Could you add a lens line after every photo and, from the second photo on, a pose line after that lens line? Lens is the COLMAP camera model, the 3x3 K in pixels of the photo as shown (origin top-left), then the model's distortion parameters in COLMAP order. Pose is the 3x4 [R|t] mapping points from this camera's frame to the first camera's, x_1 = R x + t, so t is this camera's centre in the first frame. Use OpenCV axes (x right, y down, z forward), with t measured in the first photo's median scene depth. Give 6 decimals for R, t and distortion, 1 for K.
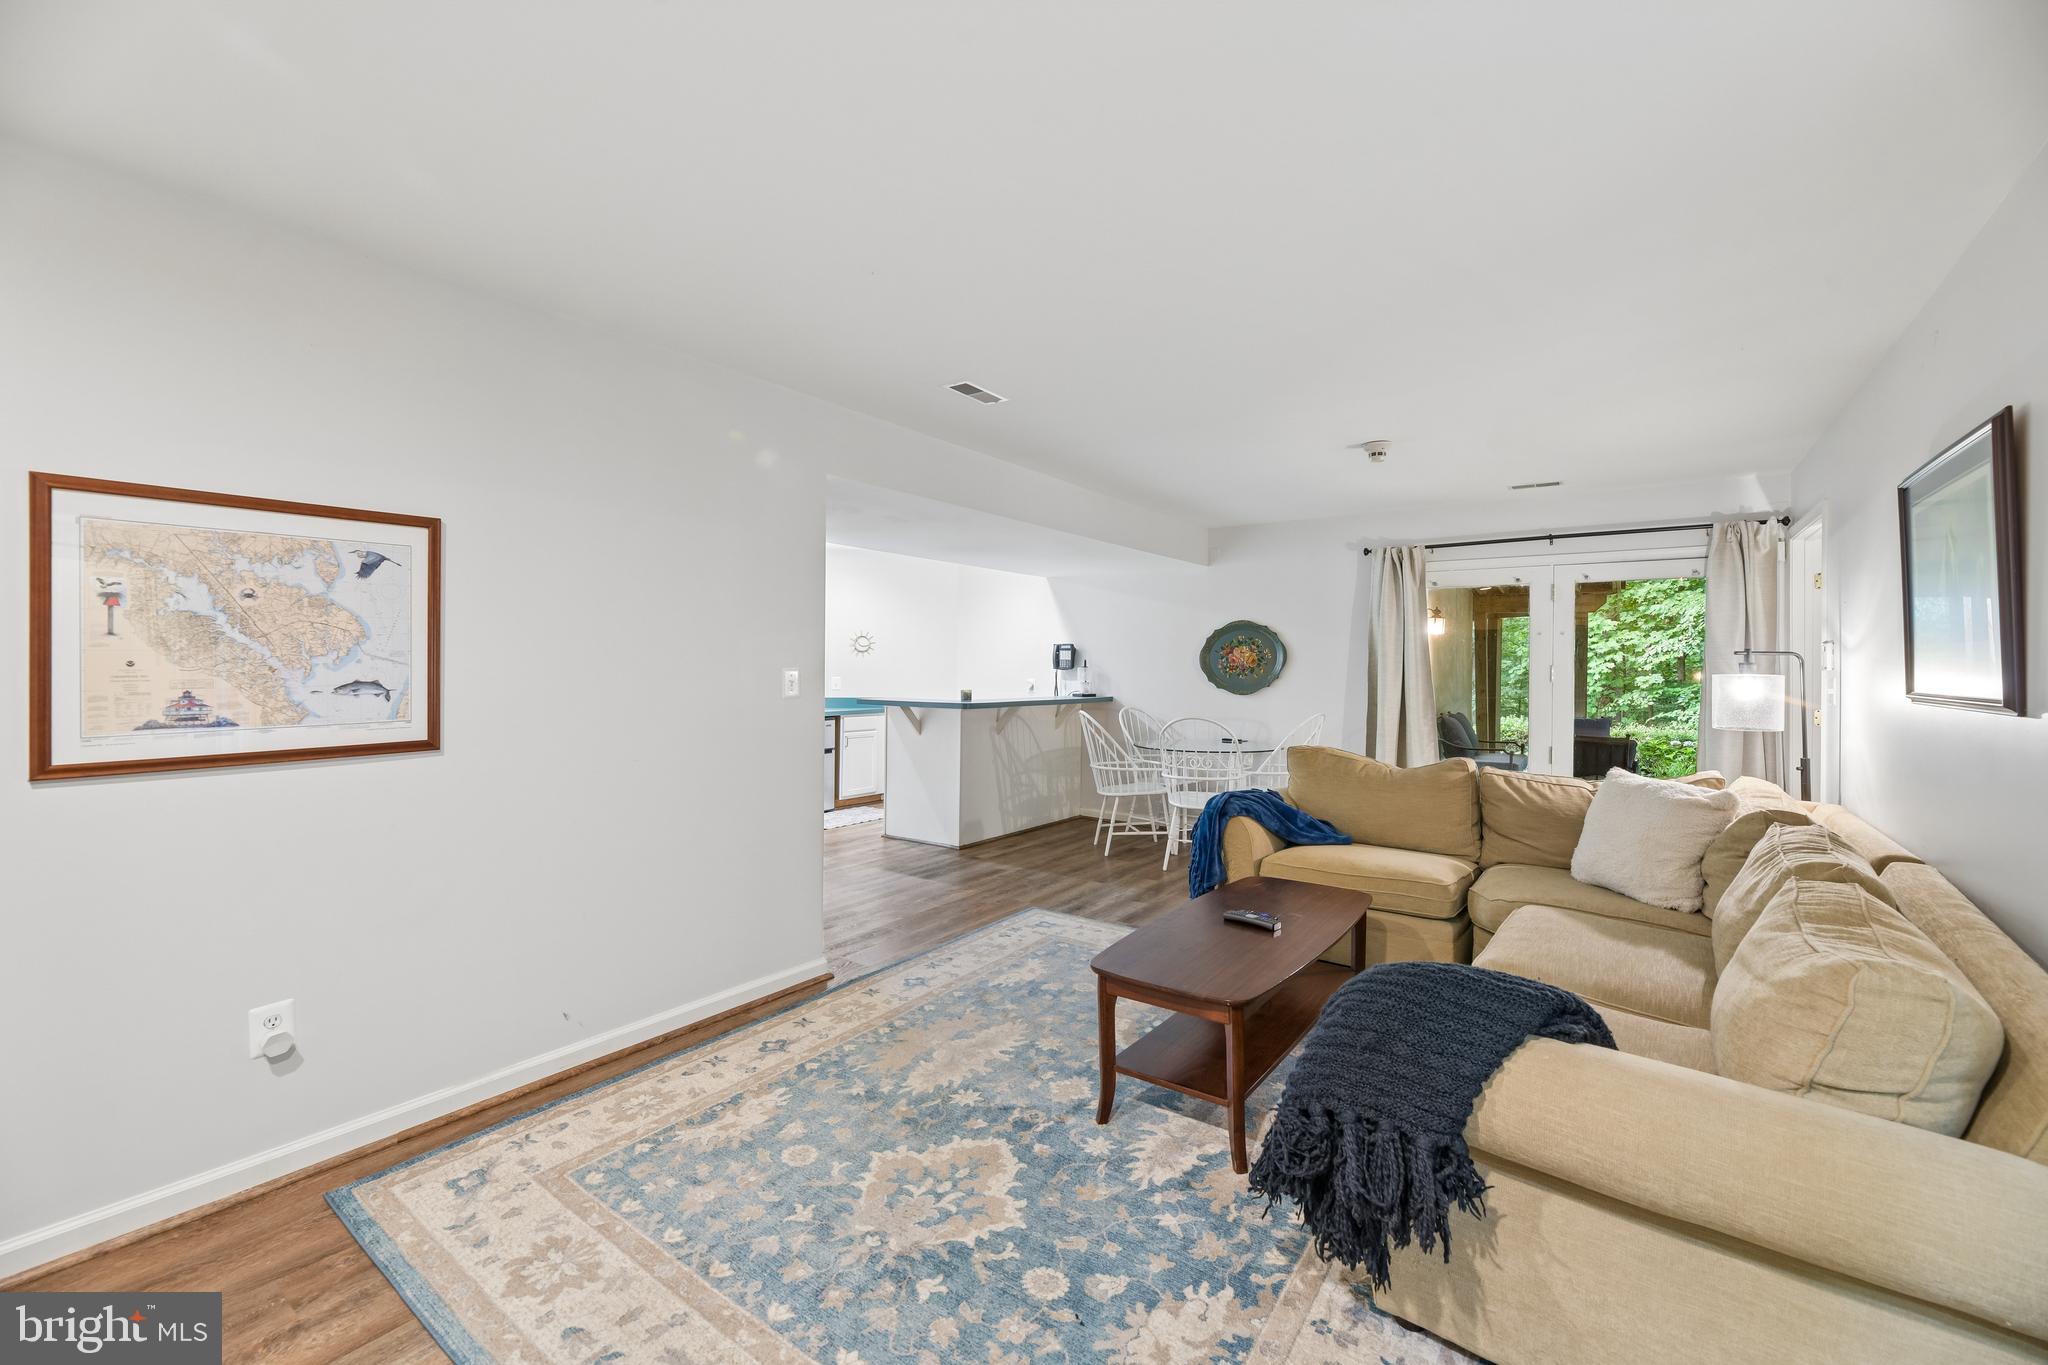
lens RADIAL K [[821.1, 0, 1038.6], [0, 821.1, 662.3], [0, 0, 1]] dist [-0.001577, -0.002841]
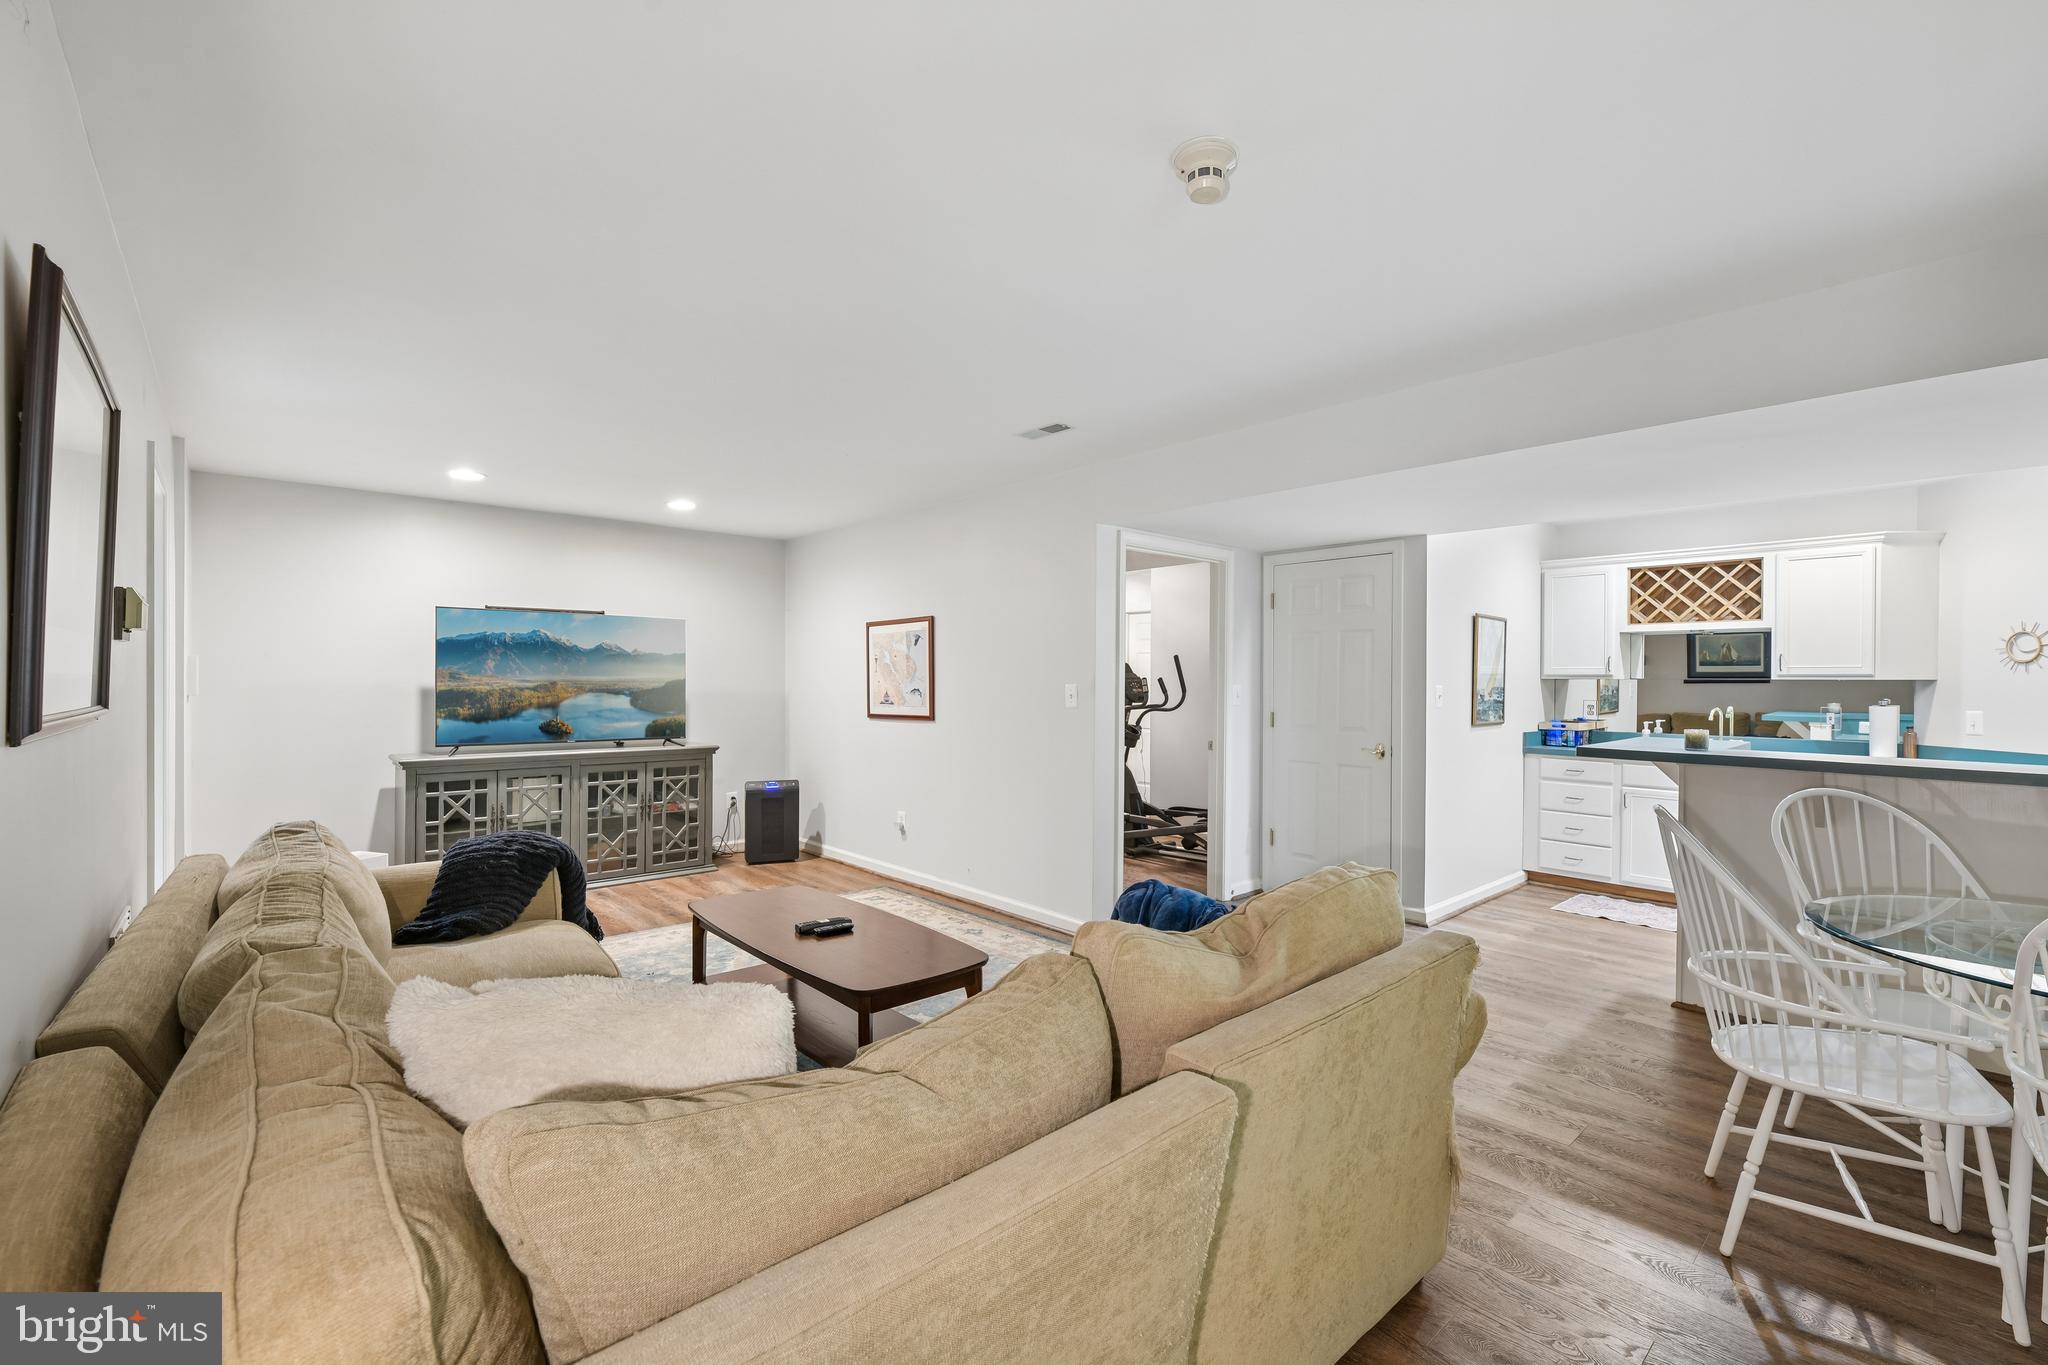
lens RADIAL K [[875.9, 0, 1026.6], [0, 875.9, 684.6], [0, 0, 1]] dist [0.004754, -0.004210]
pose [[-0.209028, -0.002962, -0.977905, 1.078799], [-0.002476, 0.999994, -0.002500, 0.010616], [0.977907, 0.001899, -0.209034, 1.238423]]
